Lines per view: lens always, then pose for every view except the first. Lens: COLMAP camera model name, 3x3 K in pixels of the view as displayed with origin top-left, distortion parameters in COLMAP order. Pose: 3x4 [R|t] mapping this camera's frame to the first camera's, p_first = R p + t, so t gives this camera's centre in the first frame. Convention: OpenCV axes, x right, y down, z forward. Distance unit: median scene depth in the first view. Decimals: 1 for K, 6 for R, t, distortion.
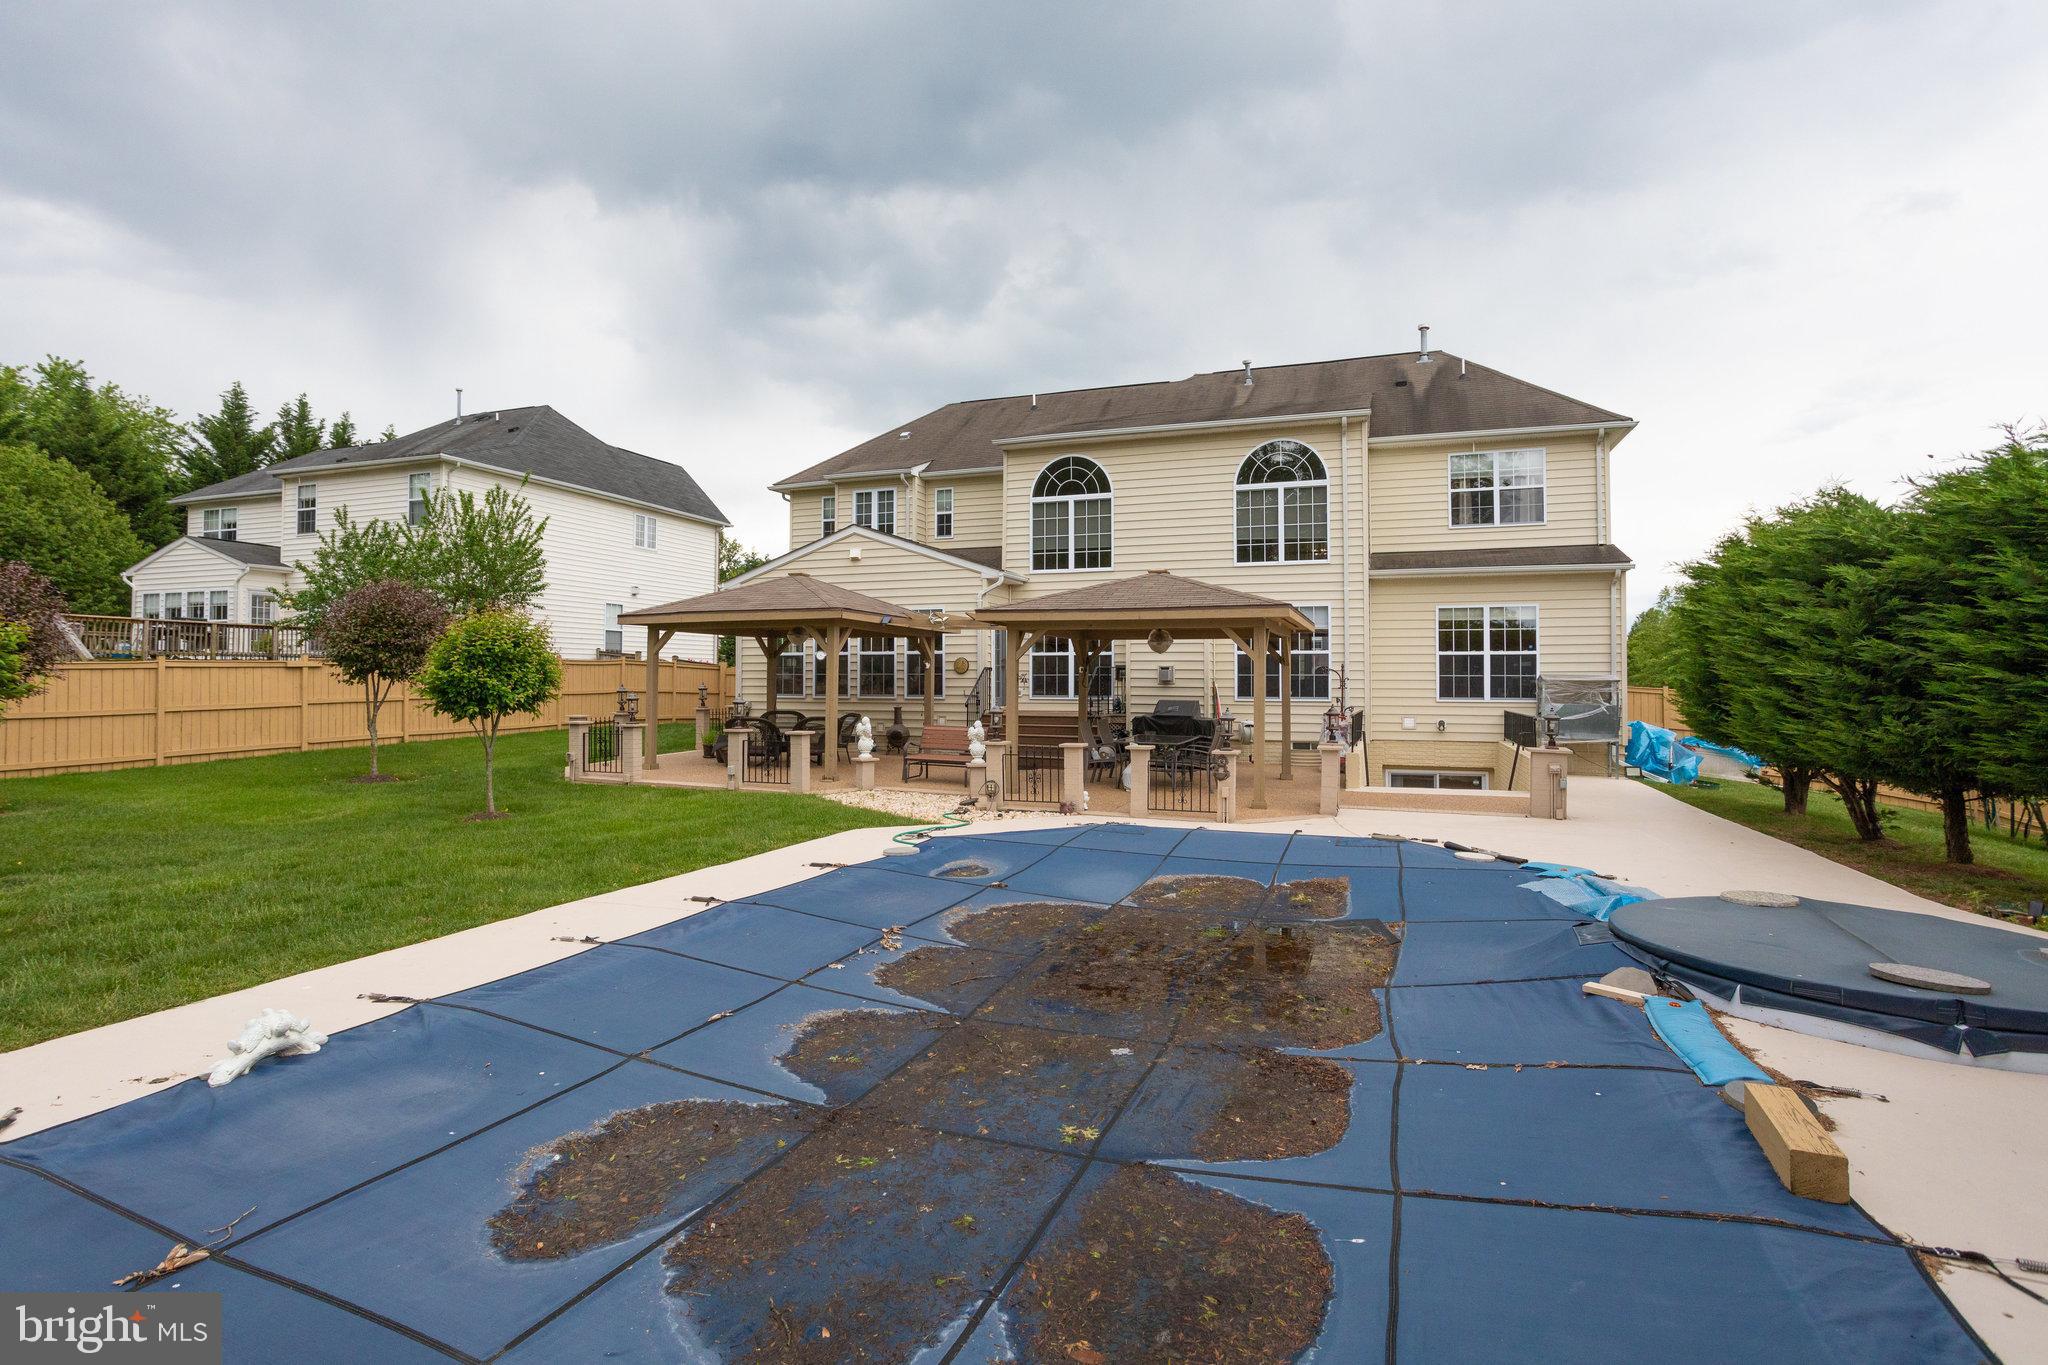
lens RADIAL K [[1019.0, 0, 1005.2], [0, 1019.0, 654.3], [0, 0, 1]] dist [-0.050849, 0.037666]
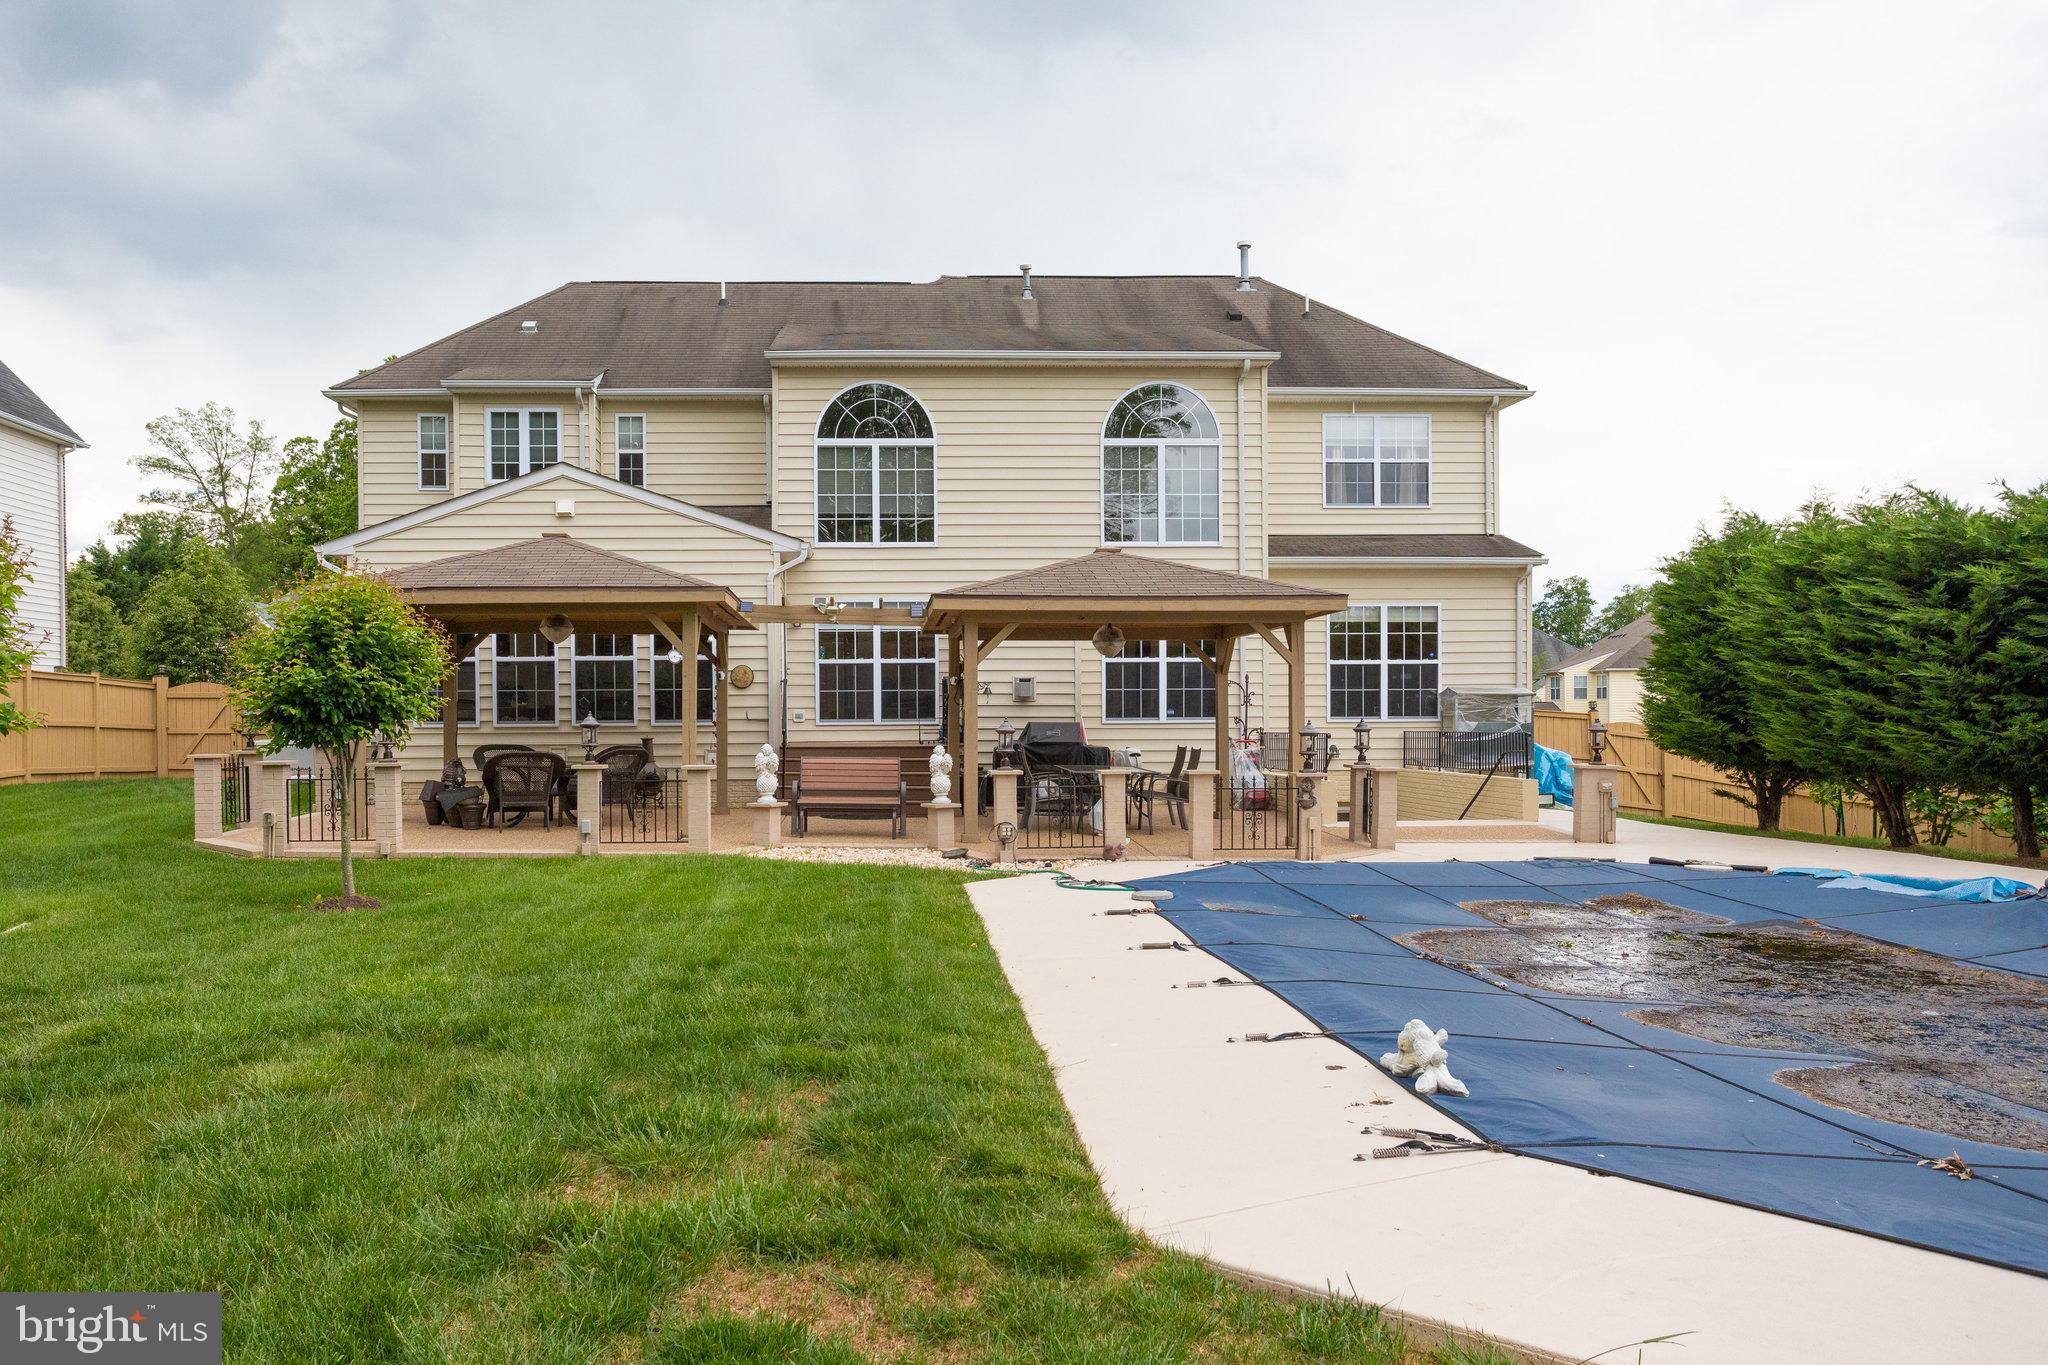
lens RADIAL K [[1541.3, 0, 907.1], [0, 1541.3, 732.4], [0, 0, 1]] dist [-0.007024, 0.028050]
pose [[0.923047, -0.011936, 0.384503, -0.365433], [-0.001713, 0.999381, 0.035135, 0.012560], [-0.384684, -0.033090, 0.922455, -0.011950]]
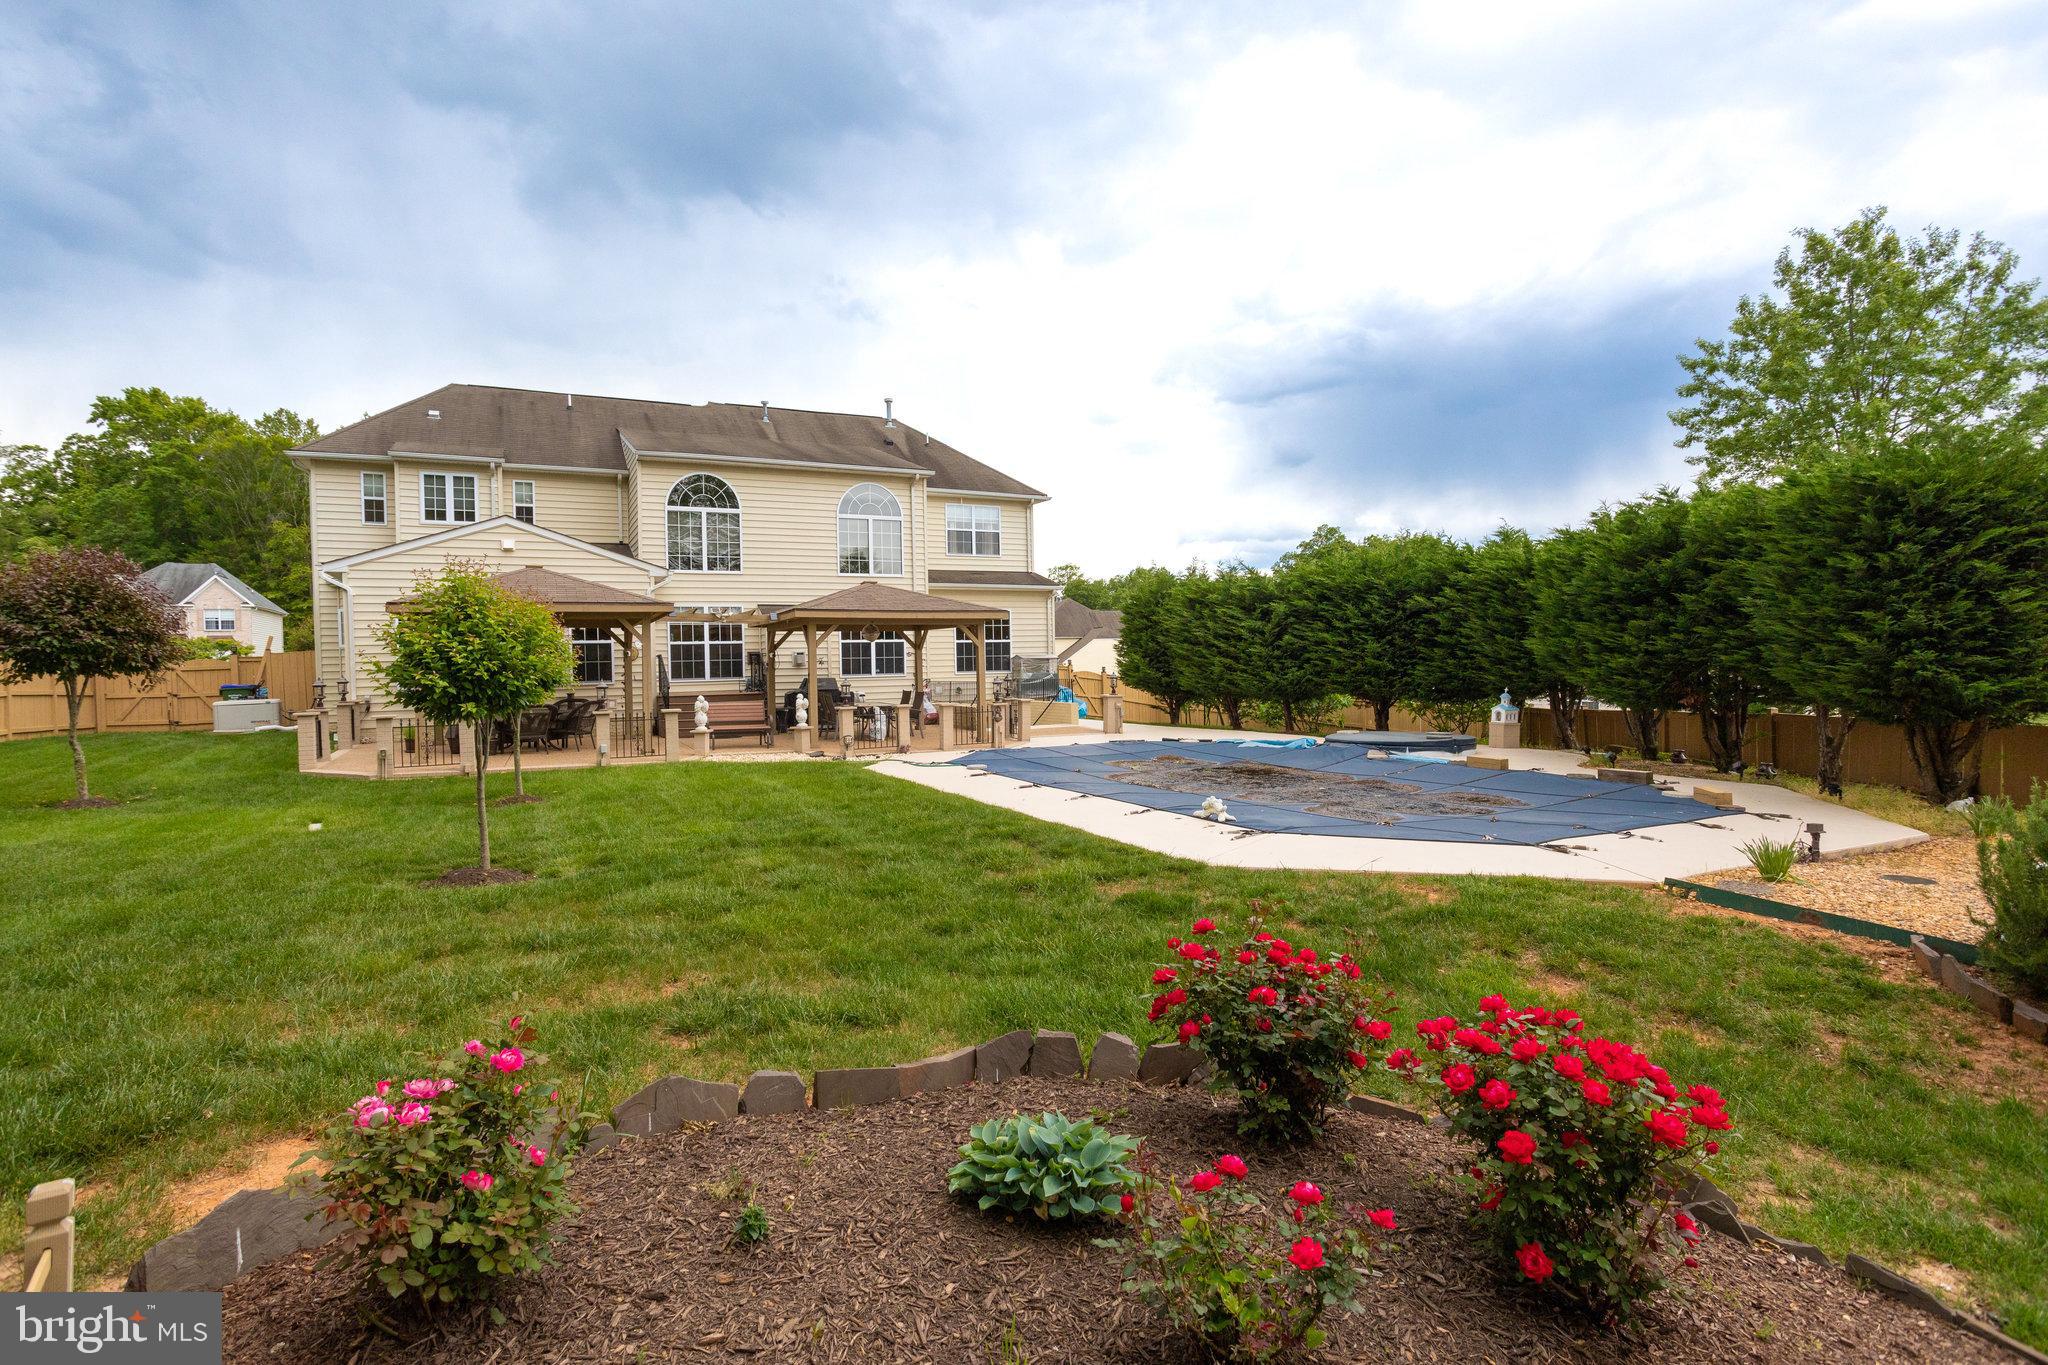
lens RADIAL K [[1010.6, 0, 1016.0], [0, 1010.6, 666.0], [0, 0, 1]] dist [-0.054260, 0.037423]
pose [[0.669790, -0.019986, 0.742282, -0.611440], [0.002279, 0.999688, 0.024861, -0.001627], [-0.742547, -0.014960, 0.669627, -0.048574]]
